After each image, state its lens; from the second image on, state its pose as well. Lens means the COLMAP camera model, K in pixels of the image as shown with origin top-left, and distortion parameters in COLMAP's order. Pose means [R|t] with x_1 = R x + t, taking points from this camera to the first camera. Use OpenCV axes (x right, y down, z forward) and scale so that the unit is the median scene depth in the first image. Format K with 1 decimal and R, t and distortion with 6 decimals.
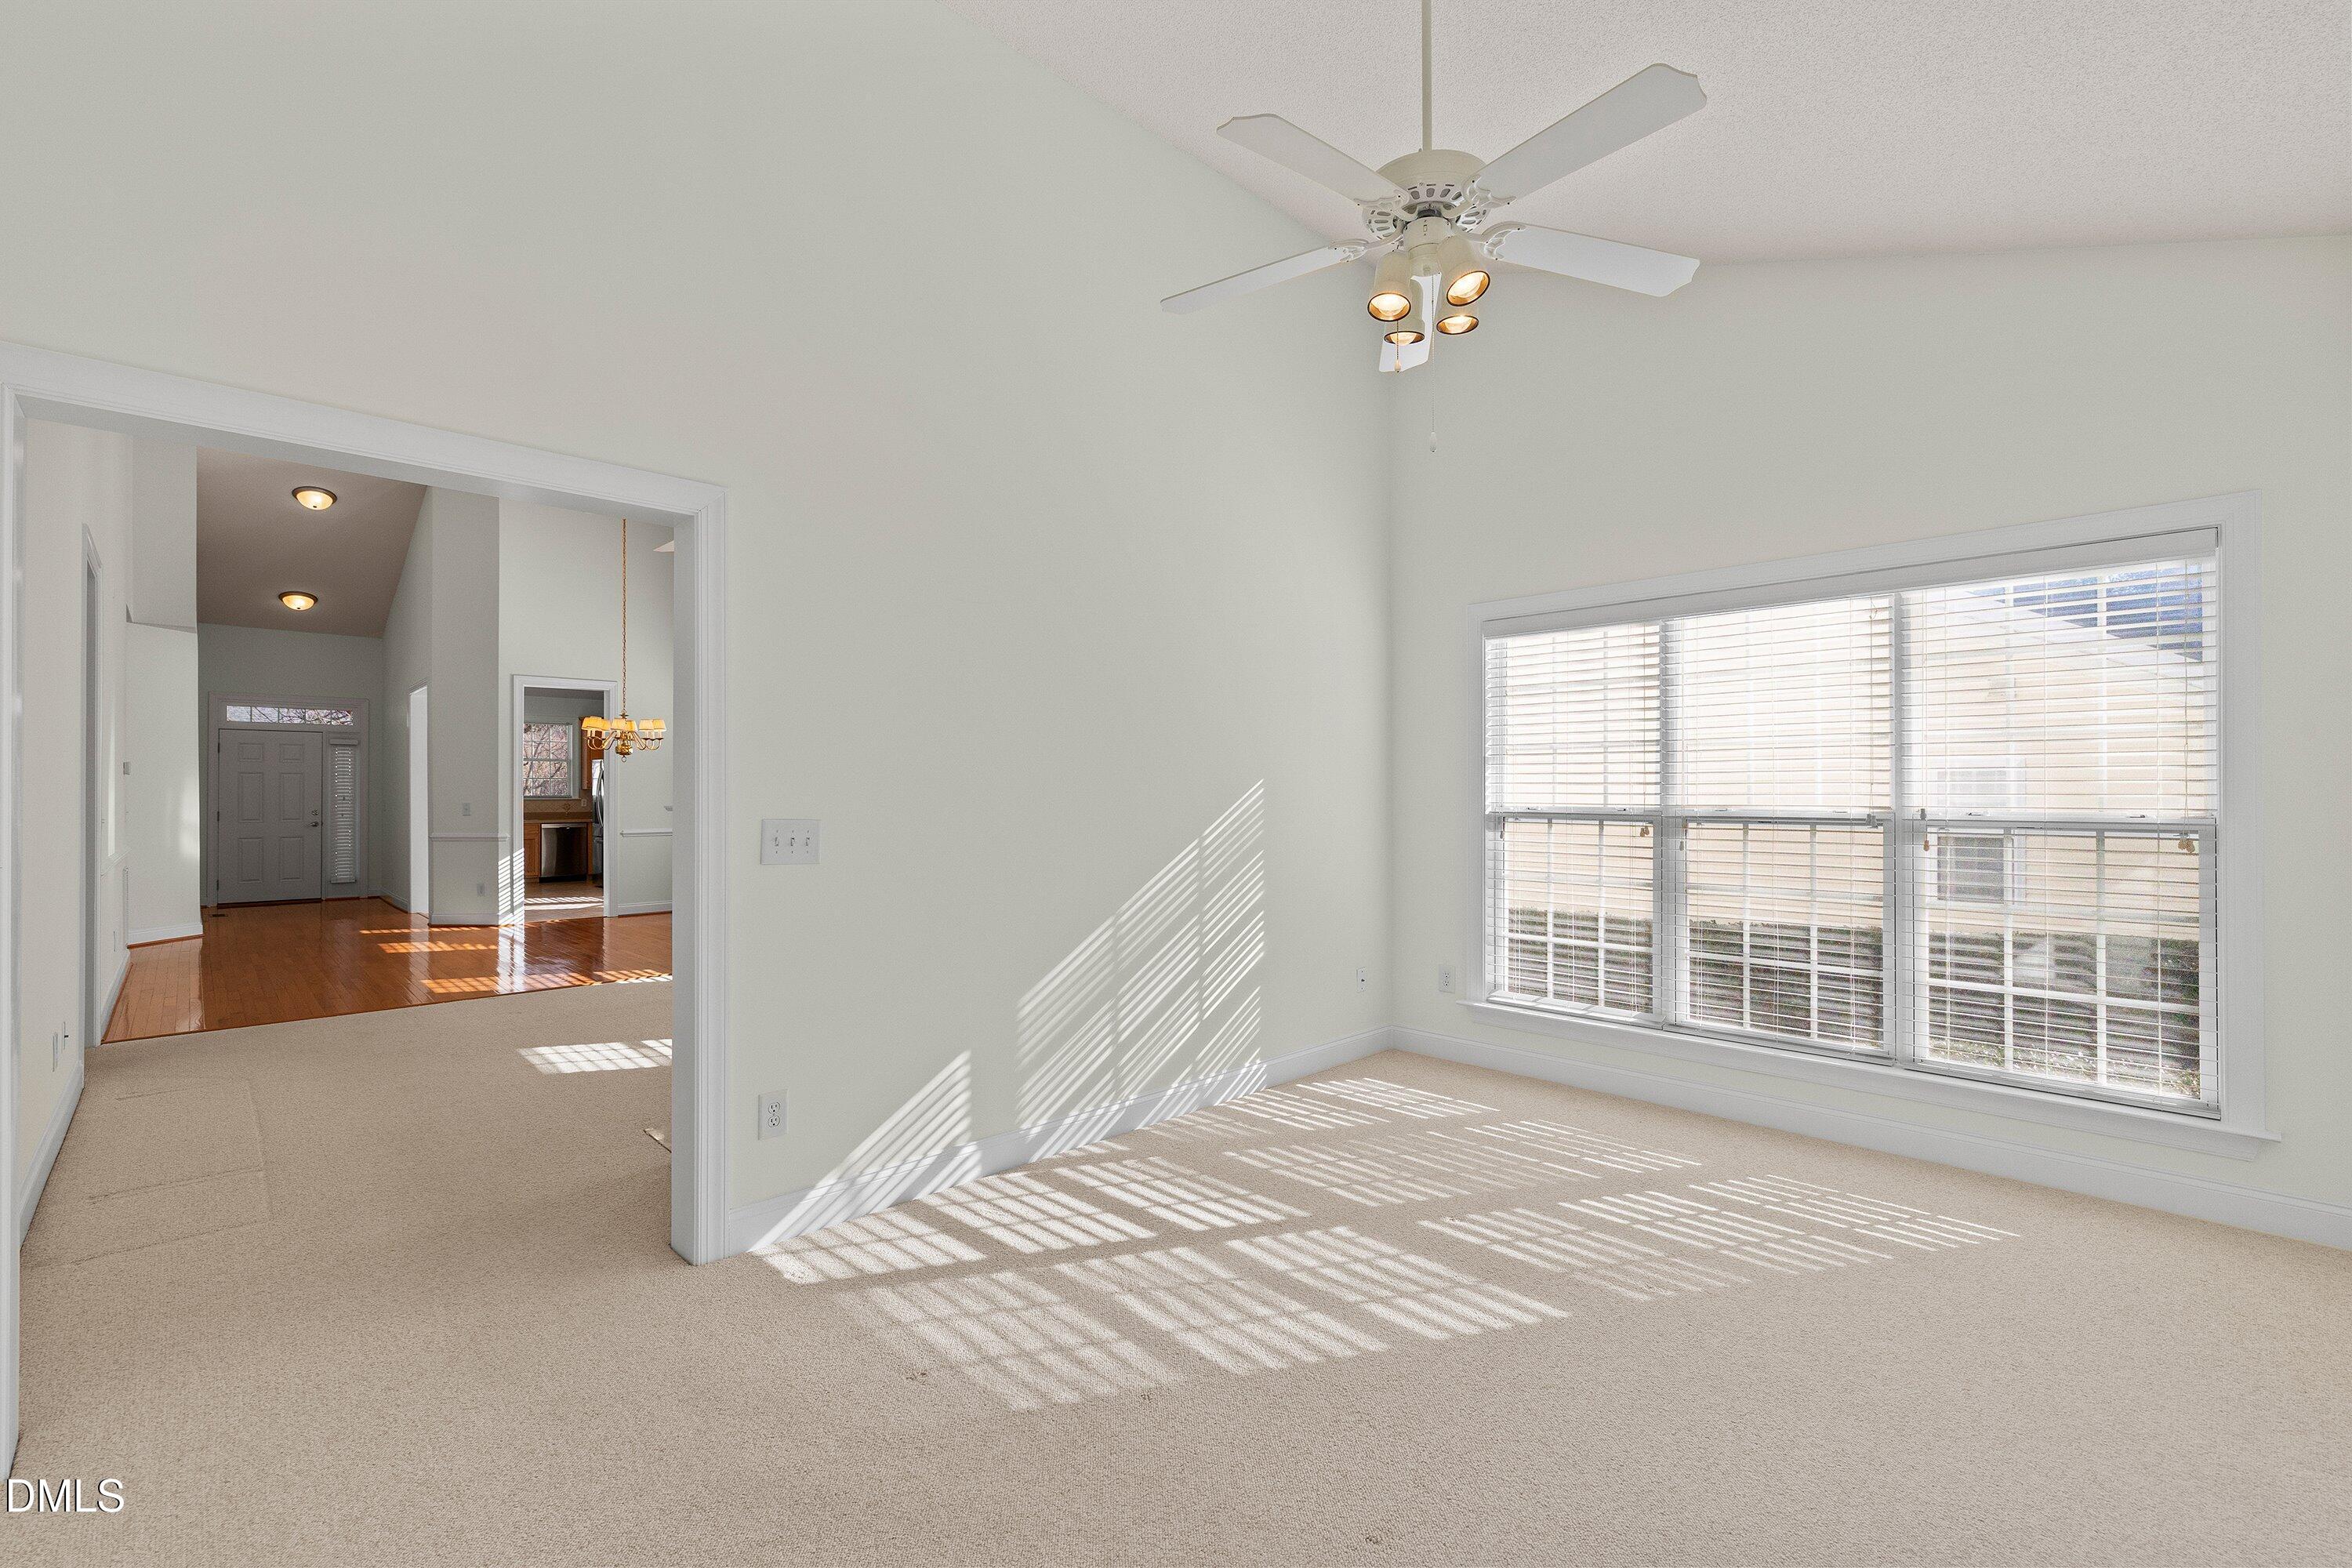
lens RADIAL K [[1021.5, 0, 1211.2], [0, 1021.5, 784.2], [0, 0, 1]] dist [0.000307, 0.000162]
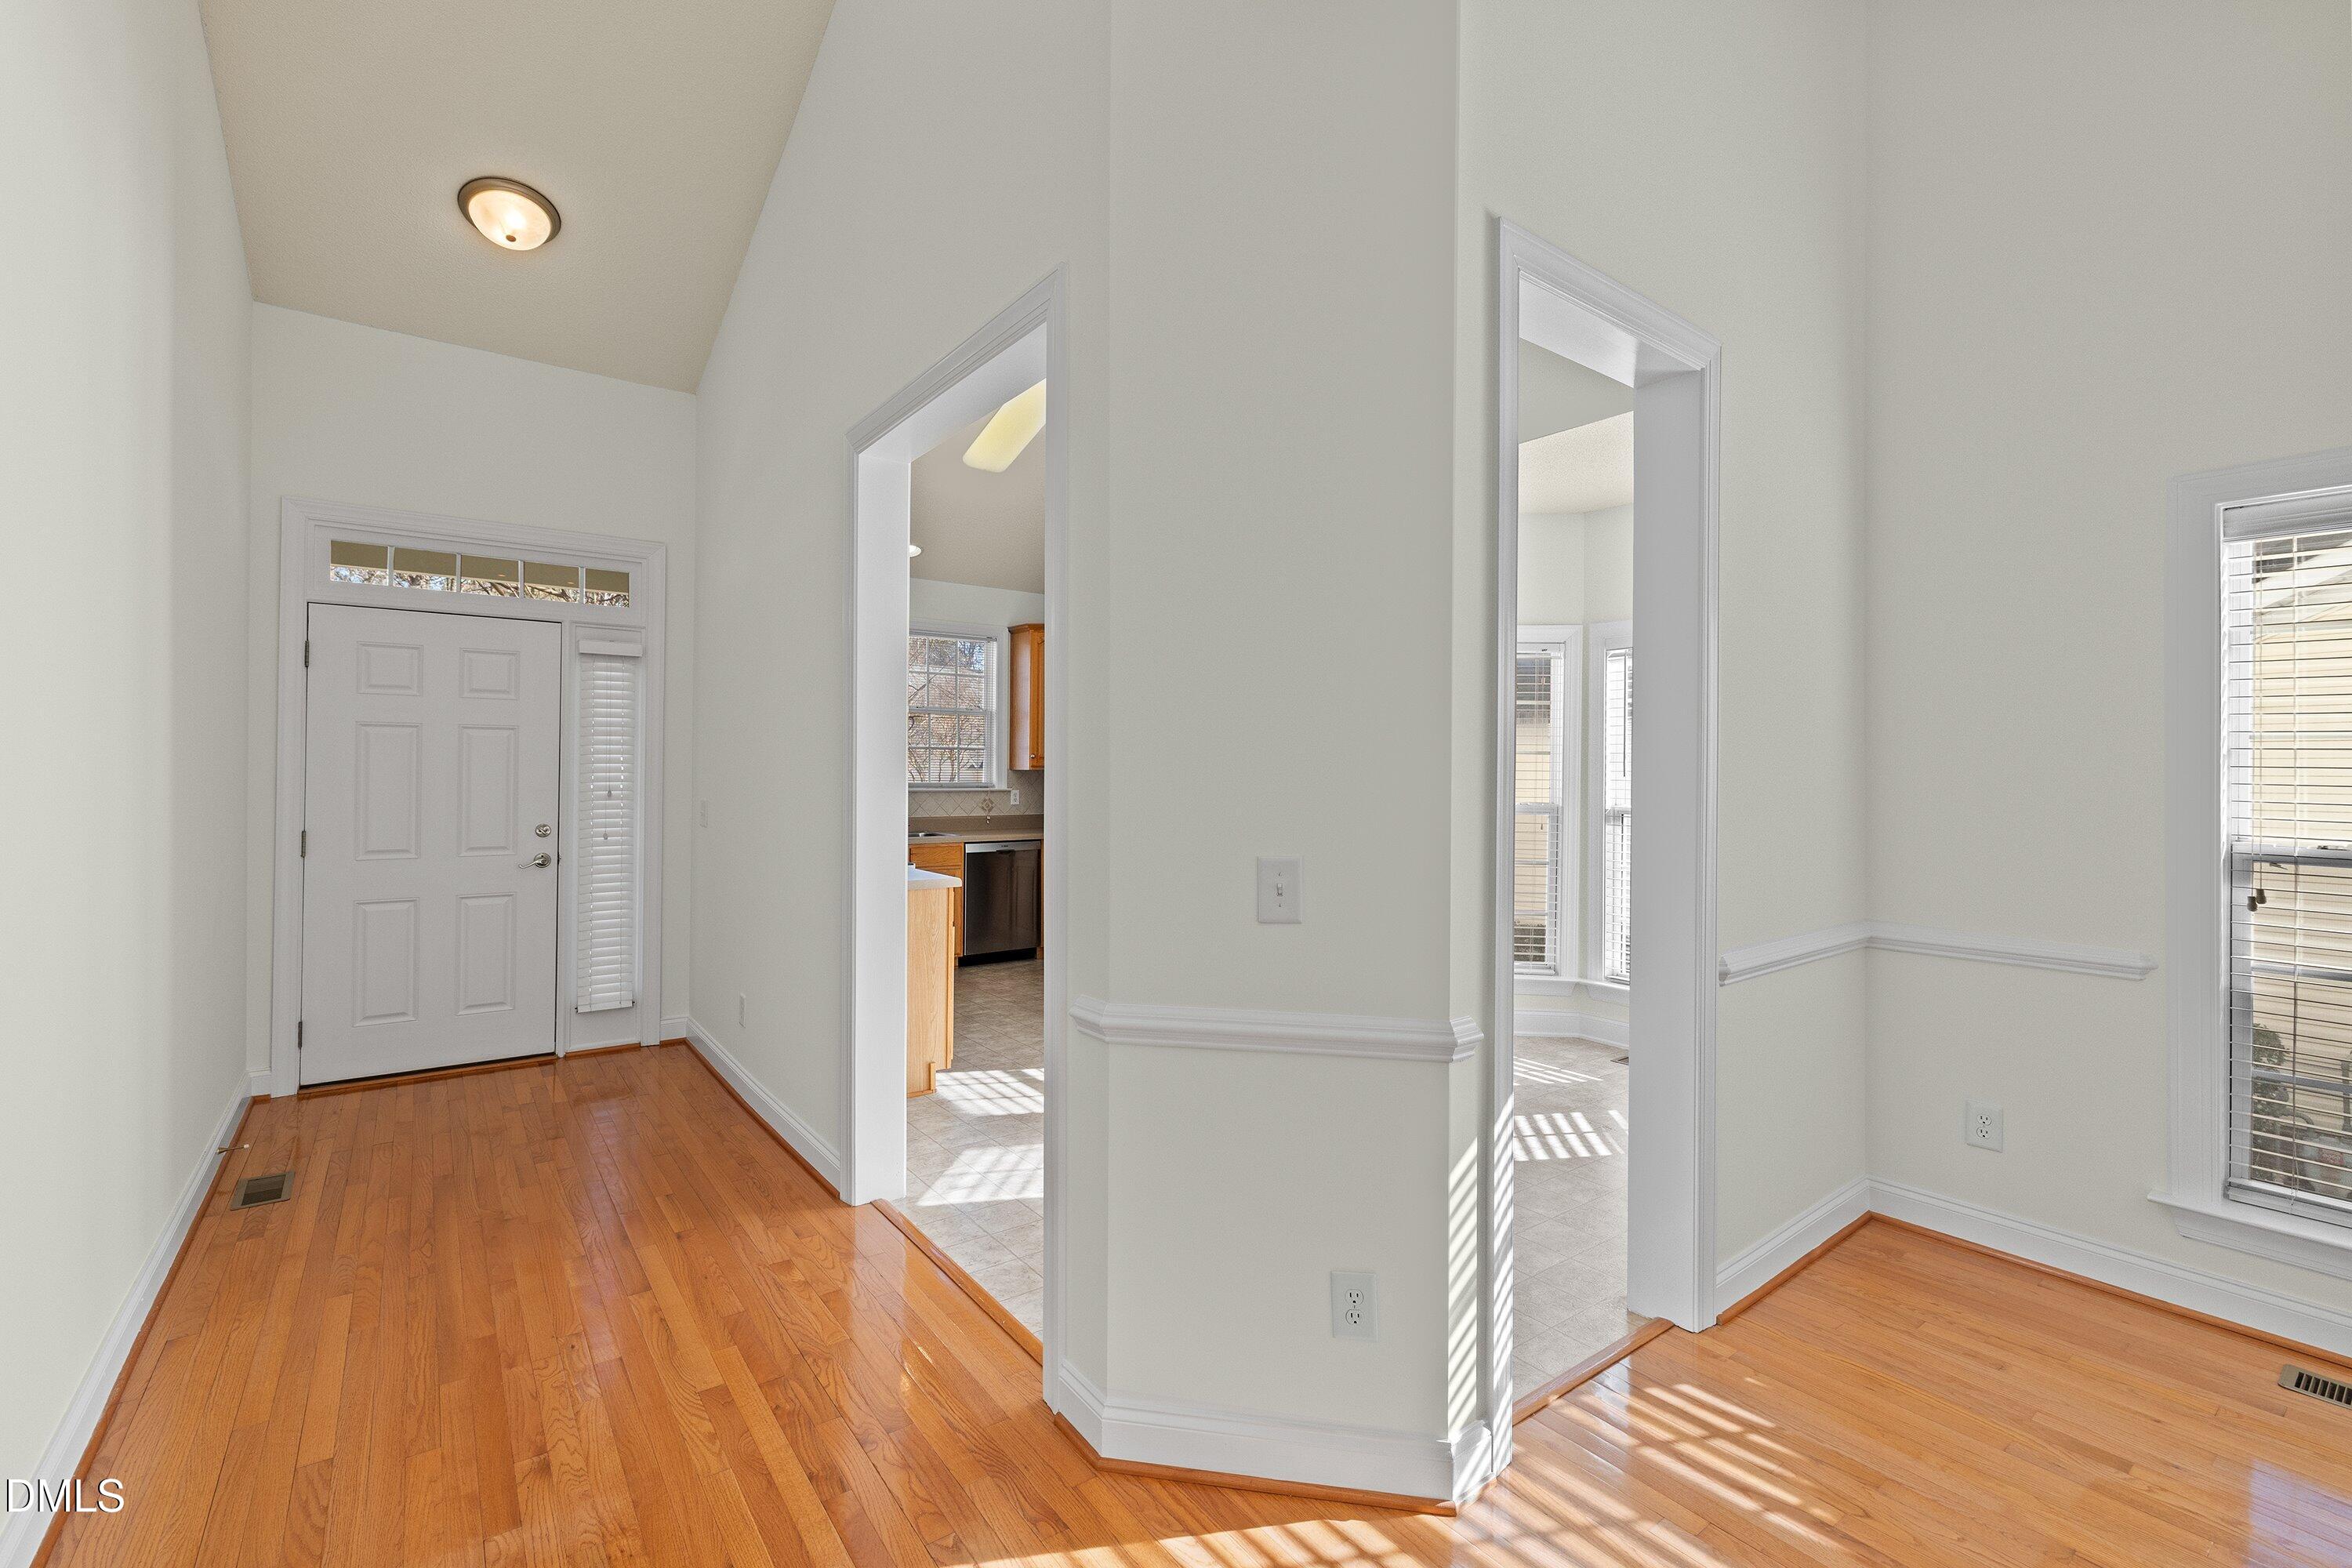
lens RADIAL K [[1021.5, 0, 1175.0], [0, 1021.5, 767.6], [0, 0, 1]] dist [0.000307, 0.000162]
pose [[0.989349, 0.011074, -0.145140, -0.835262], [-0.010931, 0.999939, 0.001783, -0.000757], [0.145150, -0.000177, 0.989410, 0.931630]]
